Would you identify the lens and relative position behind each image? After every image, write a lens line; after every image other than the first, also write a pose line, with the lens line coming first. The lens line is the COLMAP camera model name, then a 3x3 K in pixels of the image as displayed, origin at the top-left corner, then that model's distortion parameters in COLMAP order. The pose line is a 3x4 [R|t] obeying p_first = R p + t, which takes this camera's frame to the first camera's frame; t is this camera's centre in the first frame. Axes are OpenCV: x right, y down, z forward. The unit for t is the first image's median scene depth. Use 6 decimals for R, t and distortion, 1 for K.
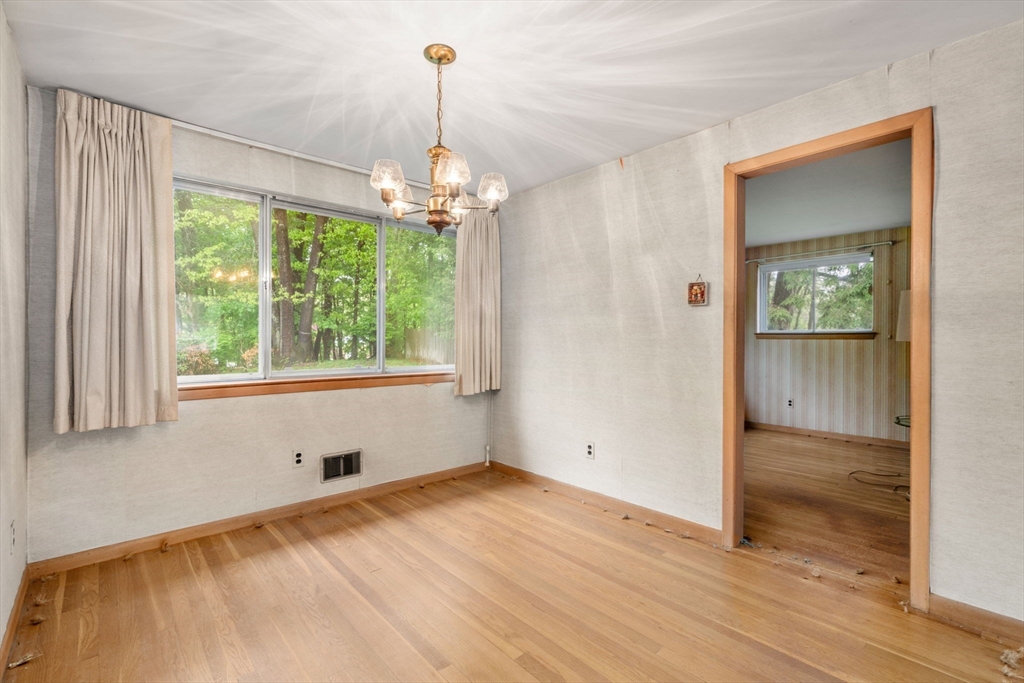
lens RADIAL K [[460.7, 0, 512.0], [0, 460.7, 341.5], [0, 0, 1]] dist [-0.000879, -0.000098]
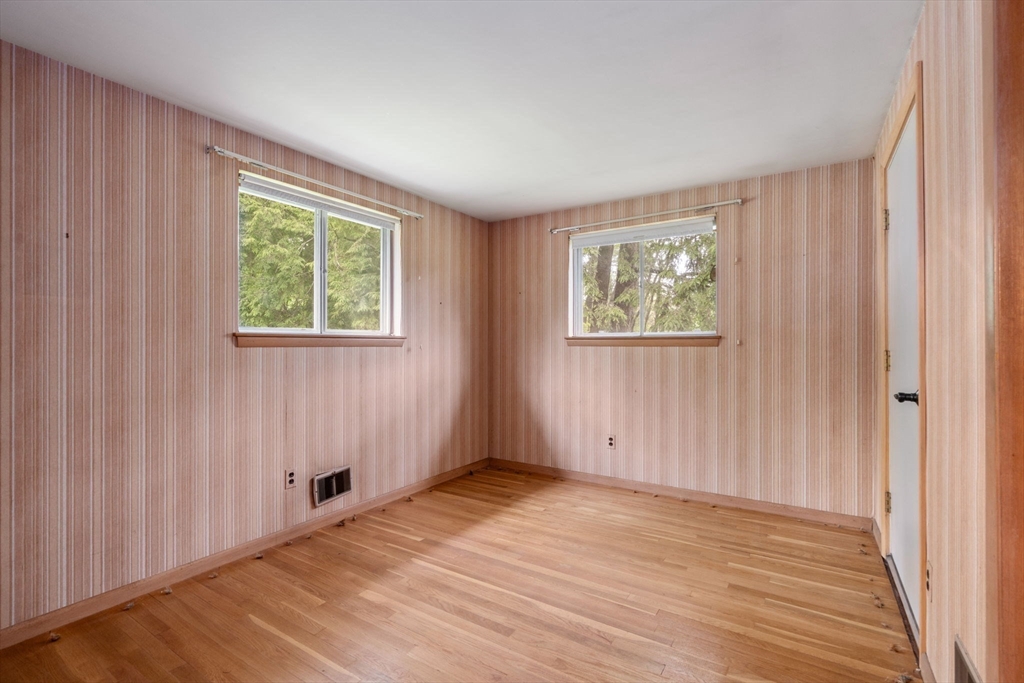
lens RADIAL K [[460.7, 0, 512.0], [0, 460.7, 341.5], [0, 0, 1]] dist [-0.000879, -0.000098]
pose [[0.966253, -0.000753, 0.257592, 0.302060], [0.002941, 0.999963, -0.008107, -0.006910], [-0.257577, 0.008591, 0.966220, 0.401540]]
